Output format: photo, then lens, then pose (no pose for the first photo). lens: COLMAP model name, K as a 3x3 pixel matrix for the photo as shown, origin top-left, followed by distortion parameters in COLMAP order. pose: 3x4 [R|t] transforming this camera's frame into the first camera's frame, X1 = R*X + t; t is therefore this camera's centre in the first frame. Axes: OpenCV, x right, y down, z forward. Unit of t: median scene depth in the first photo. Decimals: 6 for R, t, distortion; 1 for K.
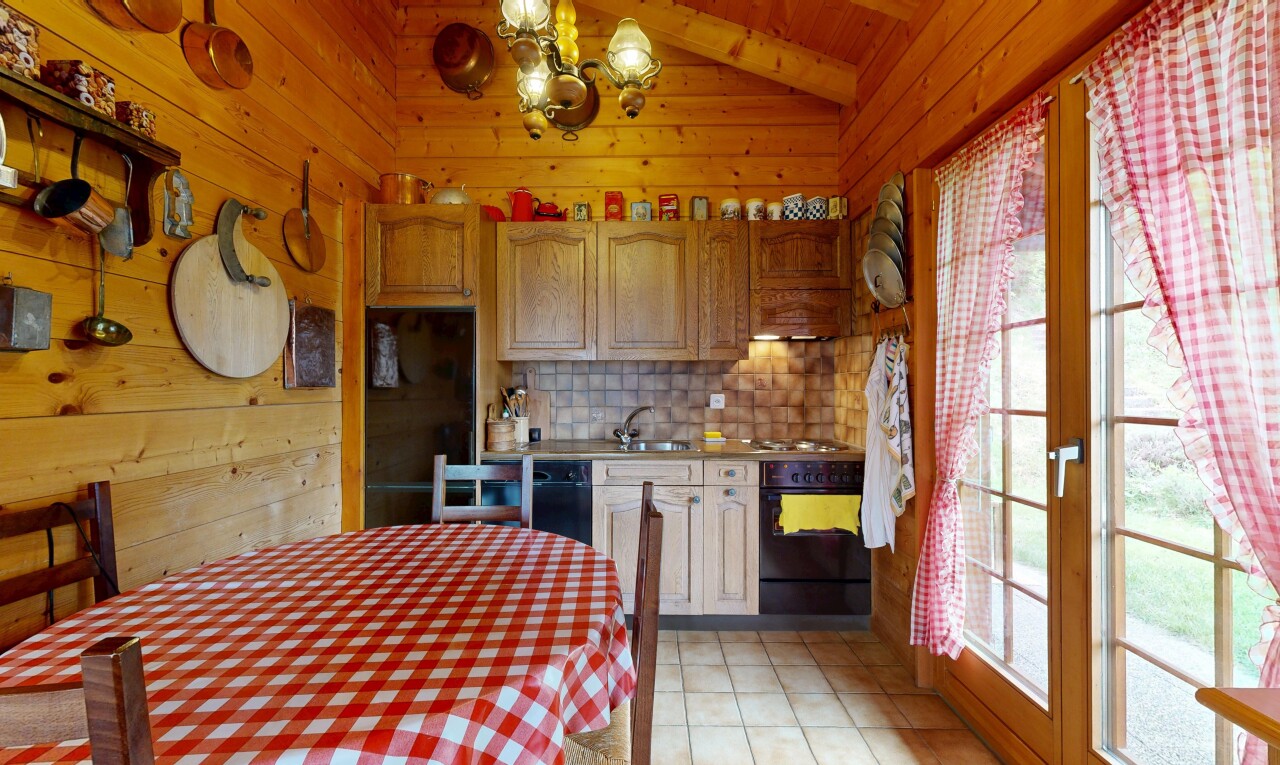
lens RADIAL K [[500.5, 0, 640.5], [0, 500.5, 385.7], [0, 0, 1]] dist [0.000639, -0.000076]
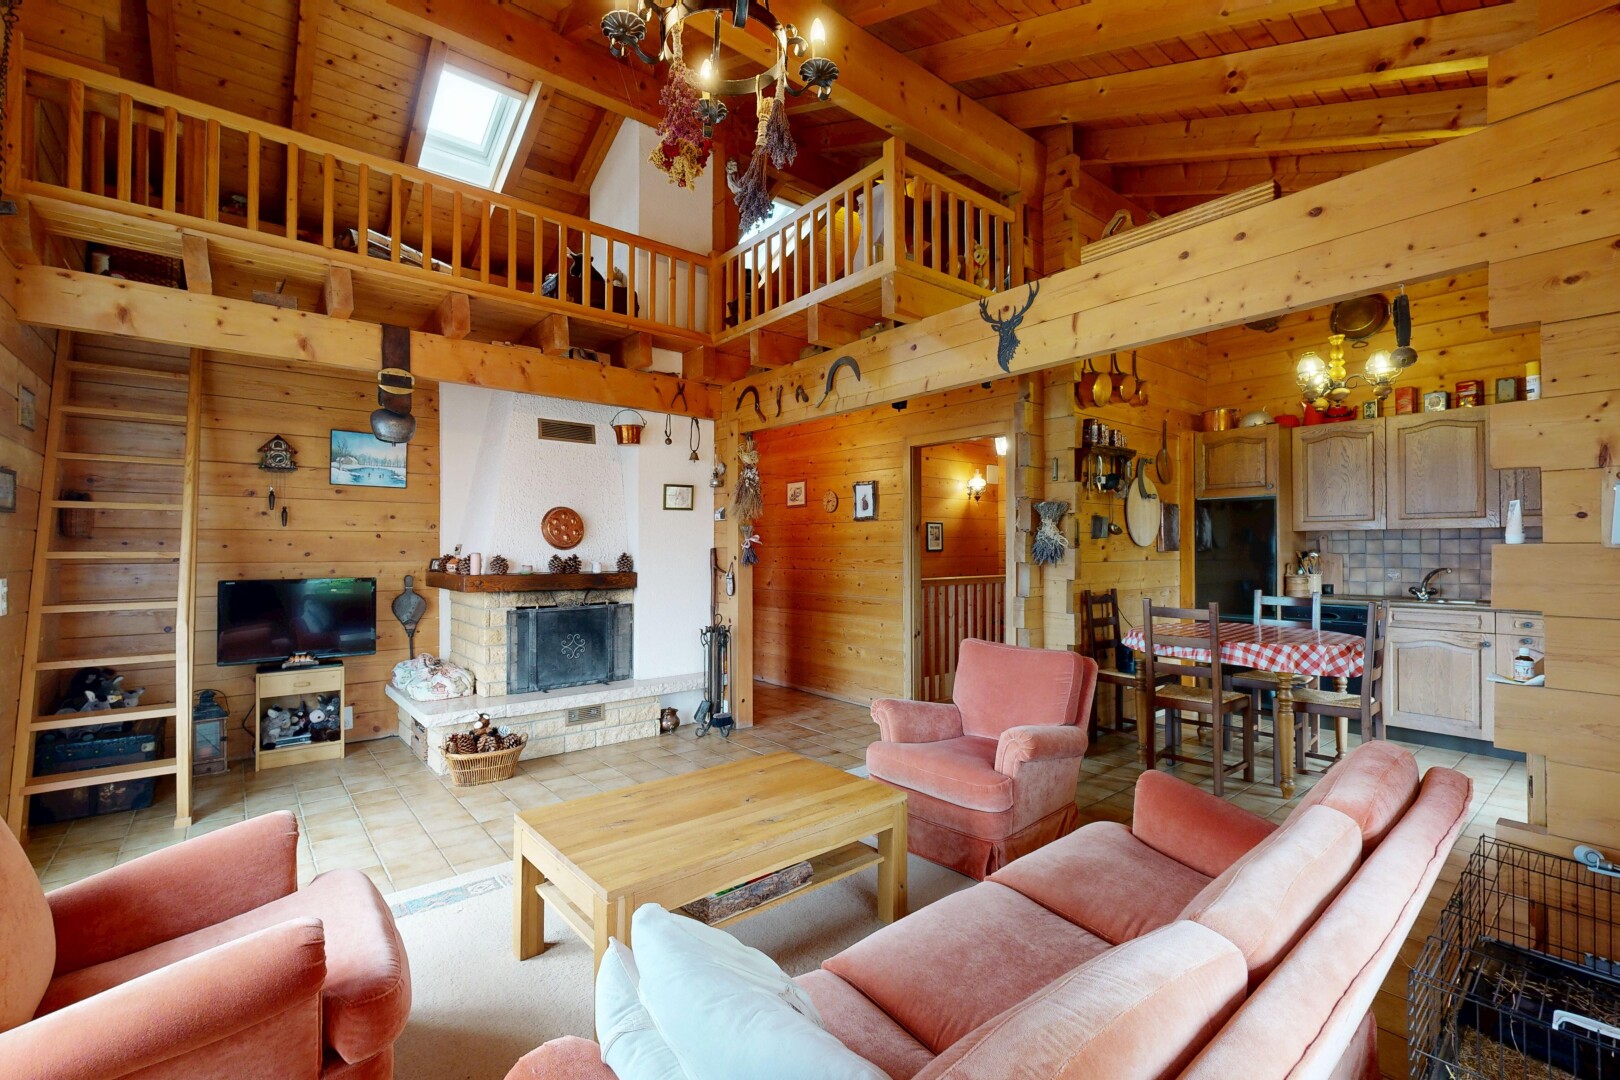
lens RADIAL K [[728.8, 0, 809.8], [0, 728.8, 542.8], [0, 0, 1]] dist [0.003558, 0.000528]
pose [[0.658654, -0.008844, -0.752394, 0.330909], [0.002299, 0.999950, -0.009741, -0.003014], [0.752442, 0.004686, 0.658642, -1.255110]]
